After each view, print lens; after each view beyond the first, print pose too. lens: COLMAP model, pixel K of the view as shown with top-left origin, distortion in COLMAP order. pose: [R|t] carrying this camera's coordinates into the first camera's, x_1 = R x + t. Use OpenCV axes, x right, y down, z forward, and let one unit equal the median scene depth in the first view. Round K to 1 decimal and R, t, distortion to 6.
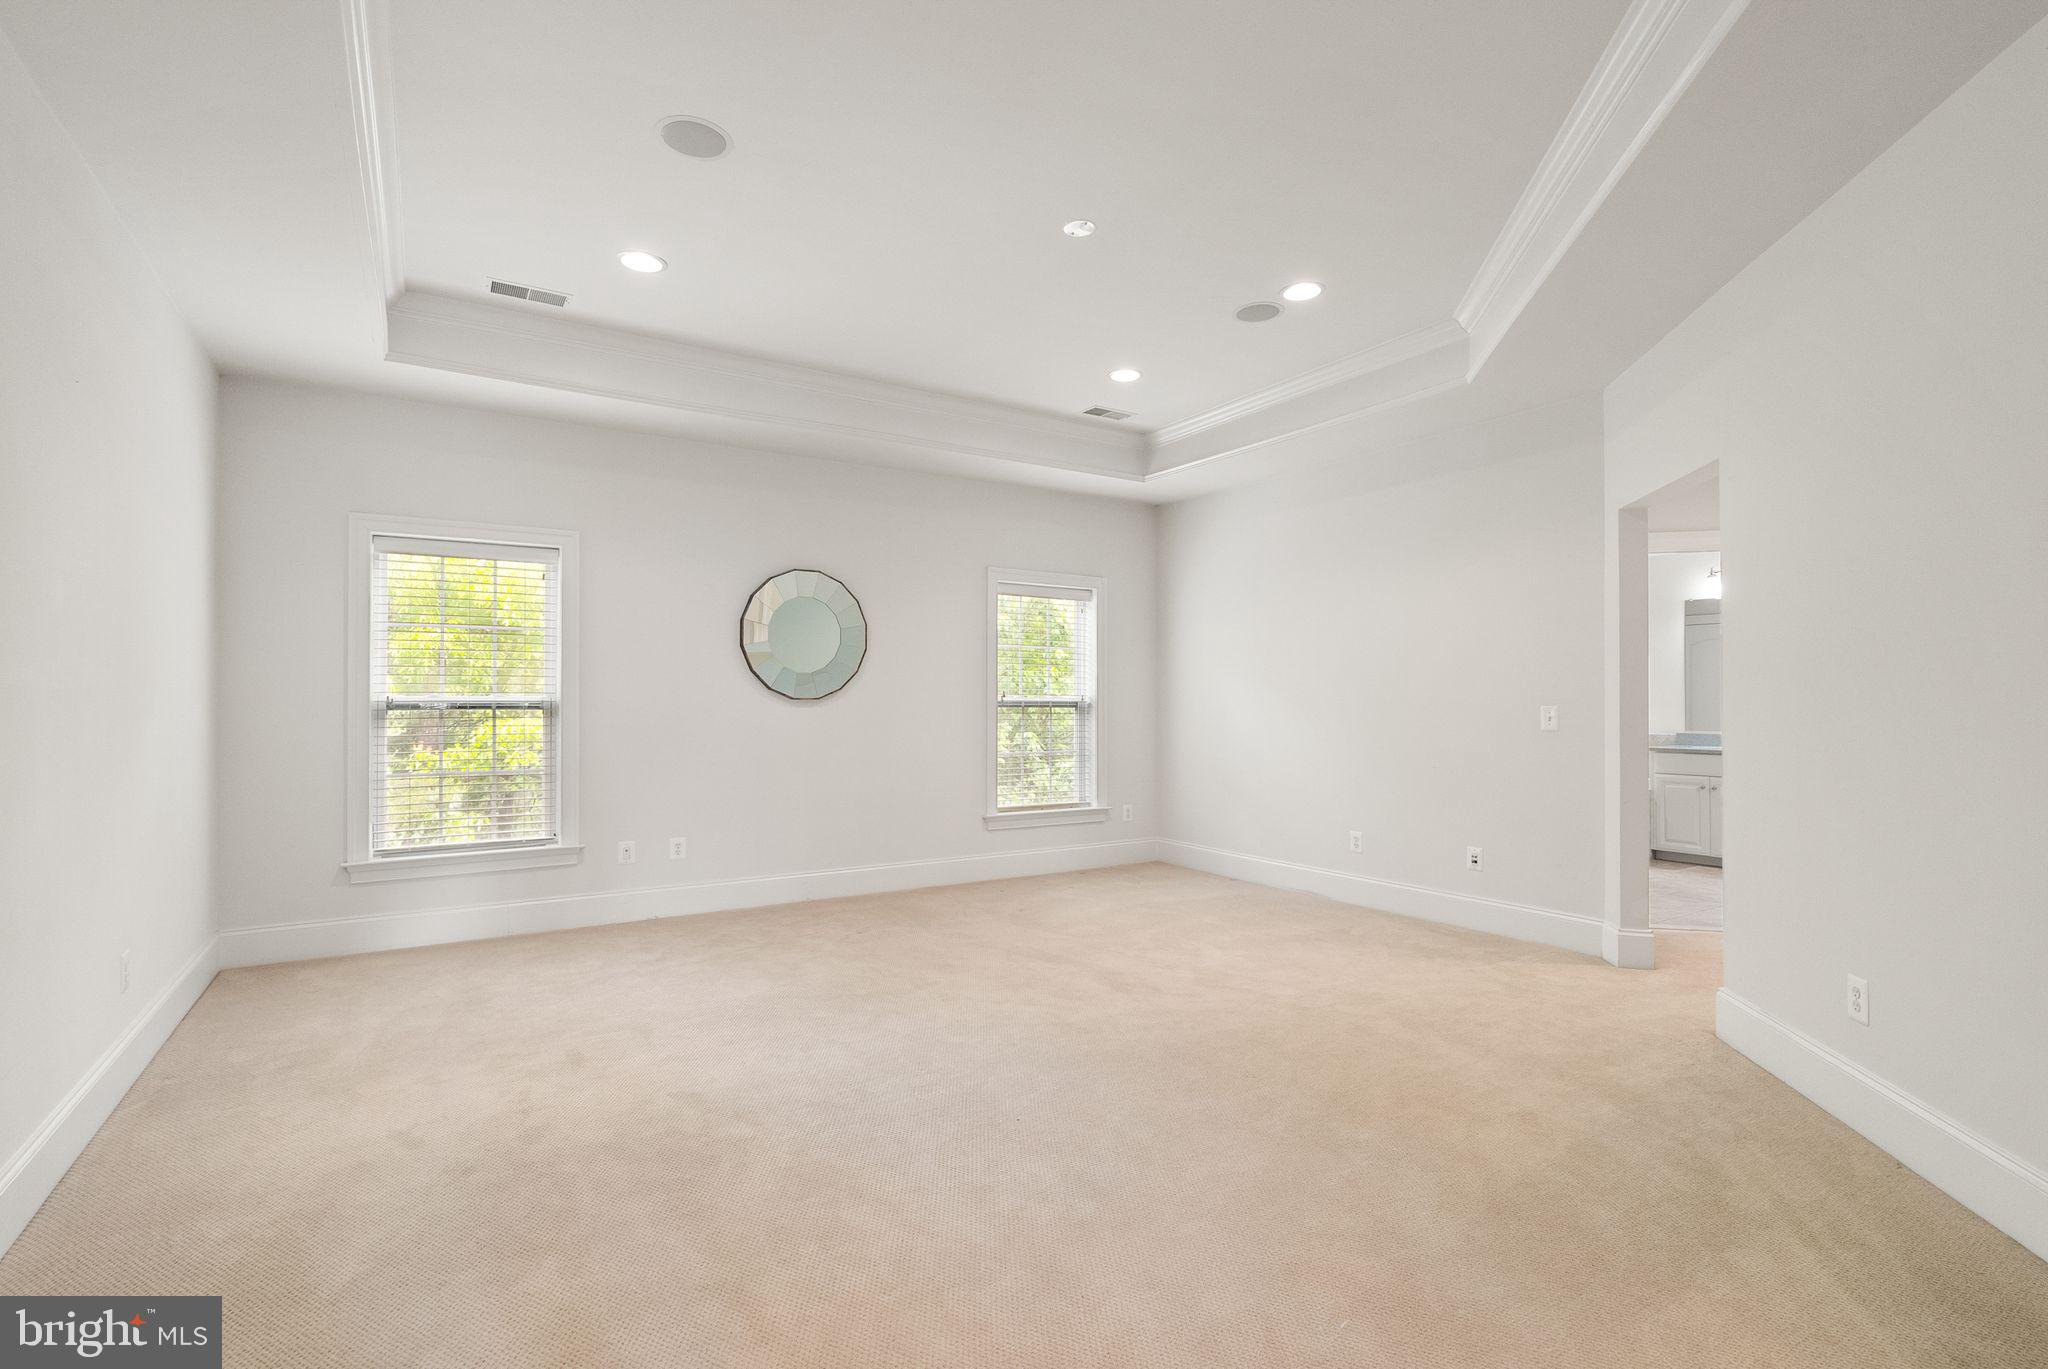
lens RADIAL K [[957.5, 0, 1028.0], [0, 957.5, 688.8], [0, 0, 1]] dist [-0.005135, -0.000493]
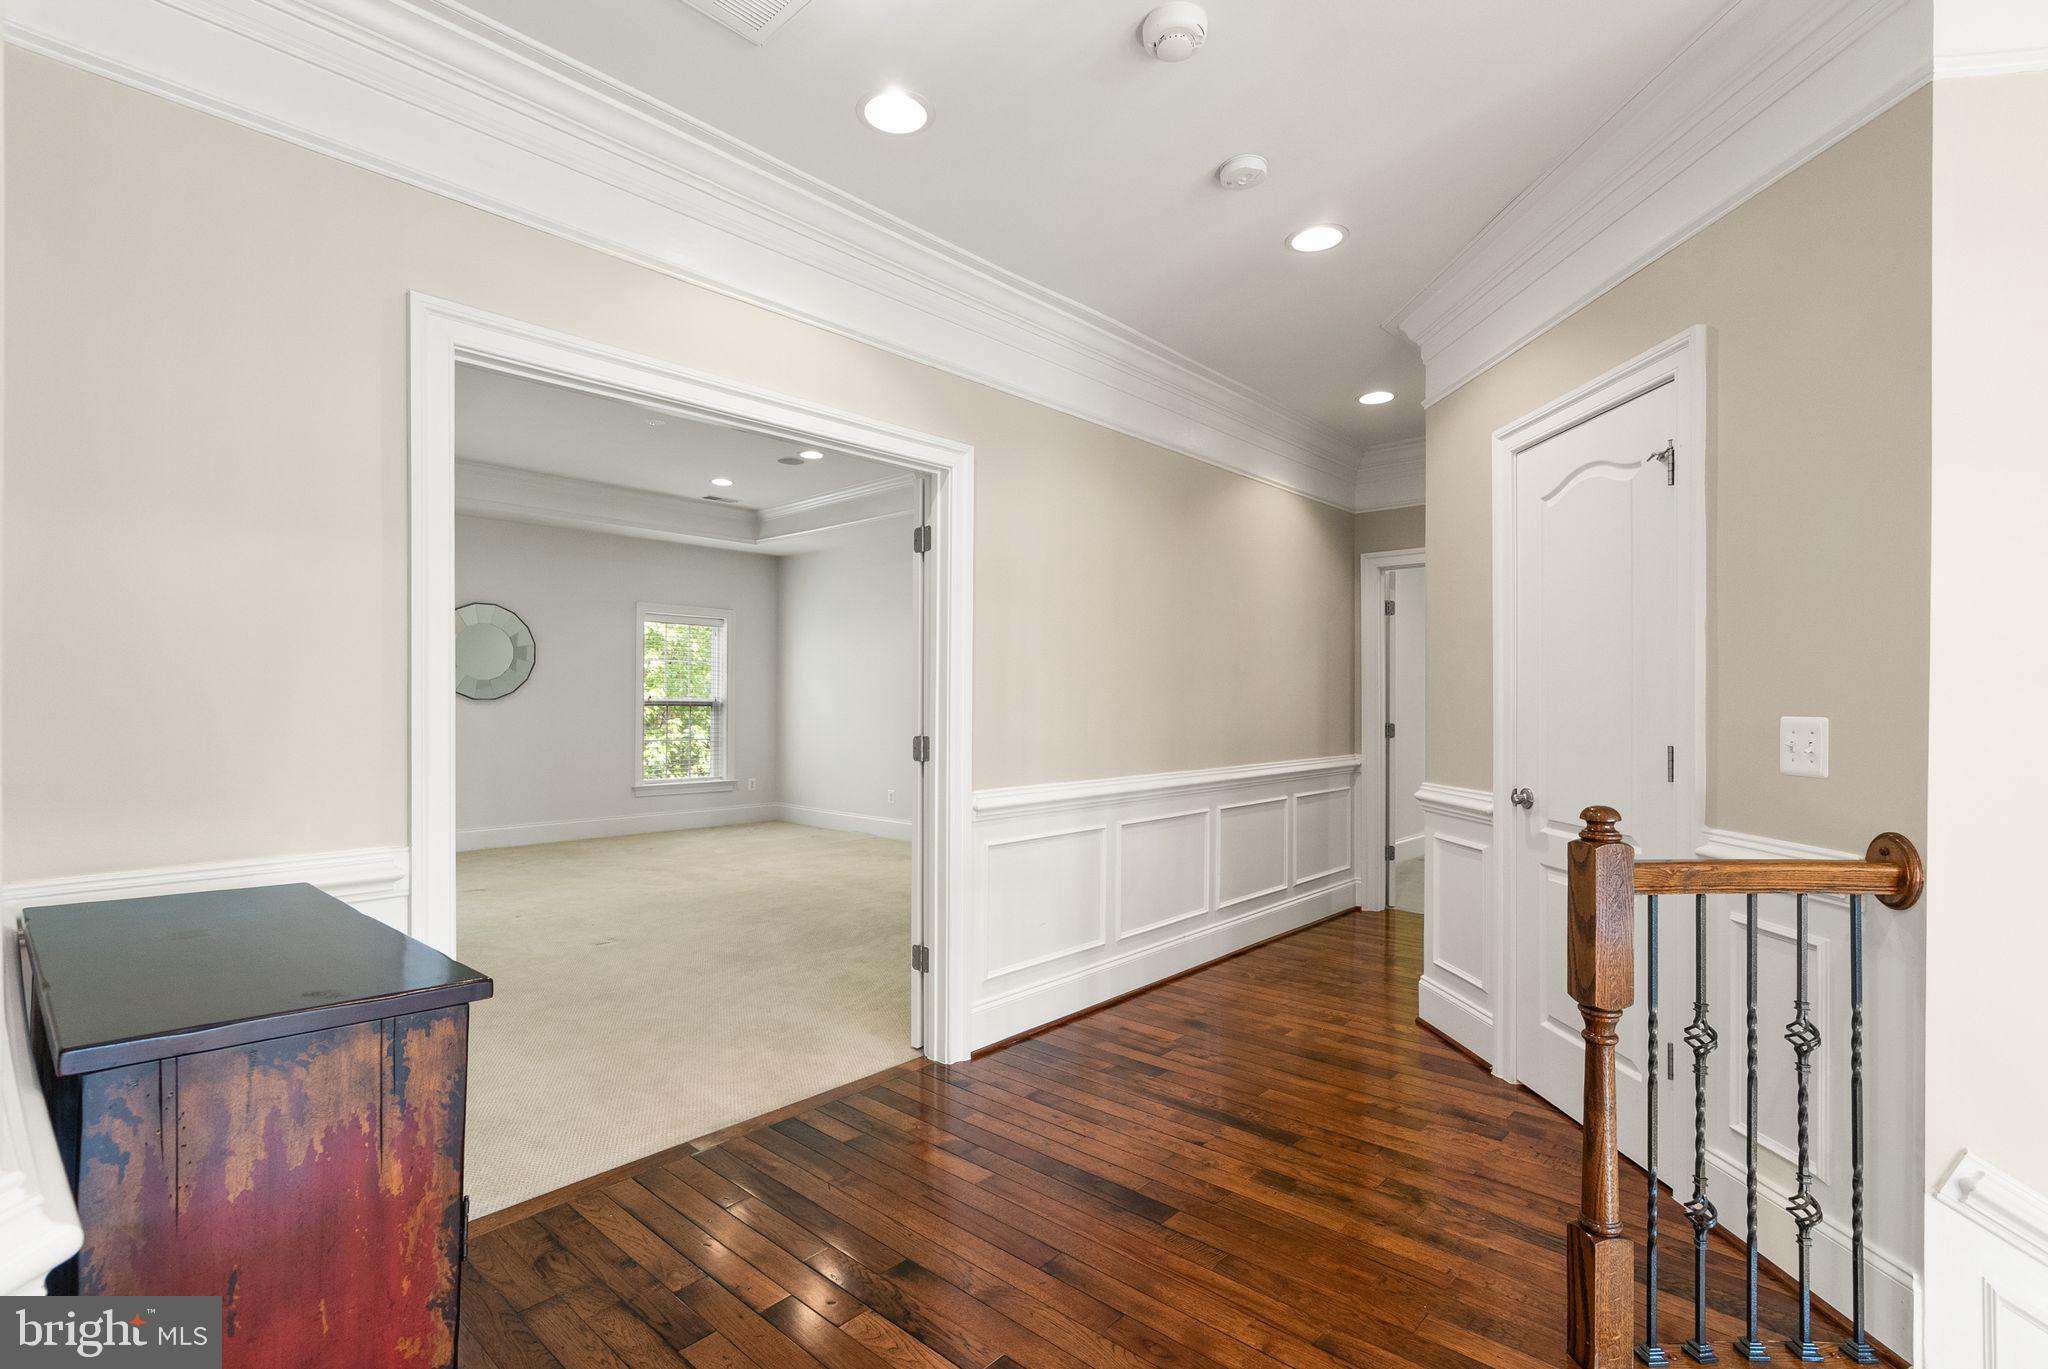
lens RADIAL K [[957.5, 0, 1017.9], [0, 957.5, 696.6], [0, 0, 1]] dist [-0.005135, -0.000493]
pose [[0.967420, 0.007933, 0.253053, 0.129417], [-0.009693, 0.999937, 0.005710, -0.005501], [-0.252991, -0.007977, 0.967436, -0.414370]]
